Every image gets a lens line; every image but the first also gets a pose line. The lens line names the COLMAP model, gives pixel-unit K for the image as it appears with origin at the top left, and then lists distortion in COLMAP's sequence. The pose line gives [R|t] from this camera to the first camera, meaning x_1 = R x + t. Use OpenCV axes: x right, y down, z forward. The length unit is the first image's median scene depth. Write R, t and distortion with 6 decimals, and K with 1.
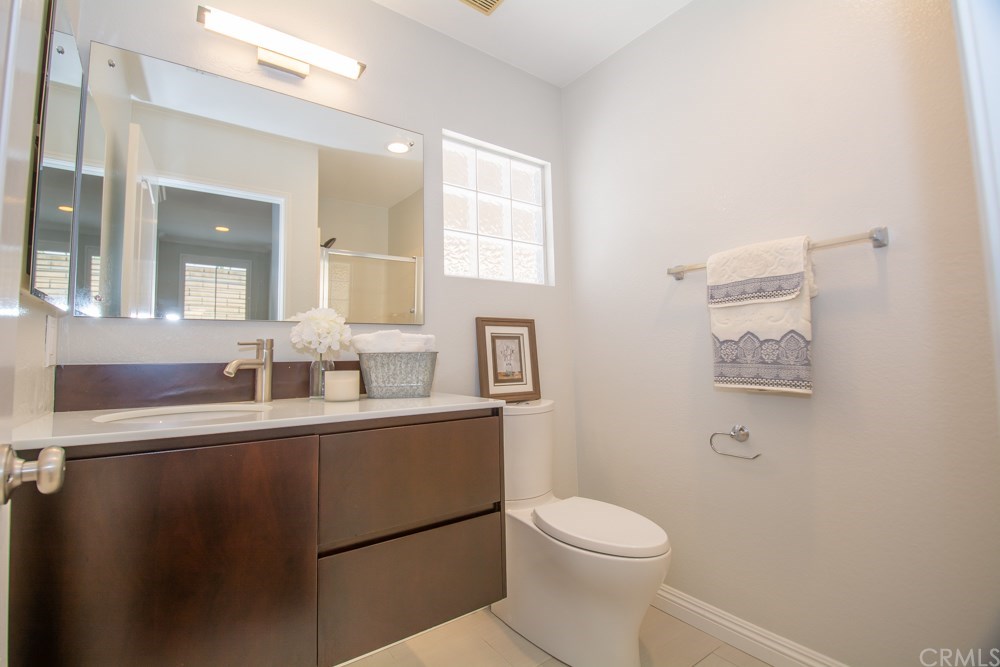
lens RADIAL K [[445.9, 0, 500.4], [0, 445.9, 307.3], [0, 0, 1]] dist [-0.000603, -0.000188]
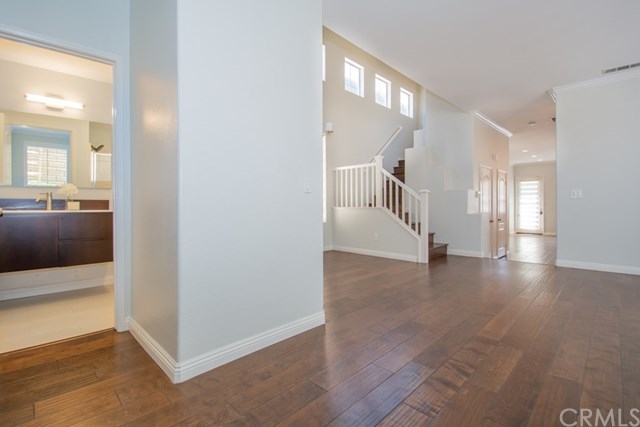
lens RADIAL K [[298.1, 0, 319.0], [0, 298.1, 199.1], [0, 0, 1]] dist [-0.001598, -0.000371]
pose [[0.988432, 0.018009, 0.150590, 1.184669], [-0.032063, 0.995295, 0.091429, -0.156117], [-0.148235, -0.095199, 0.984359, -1.594551]]
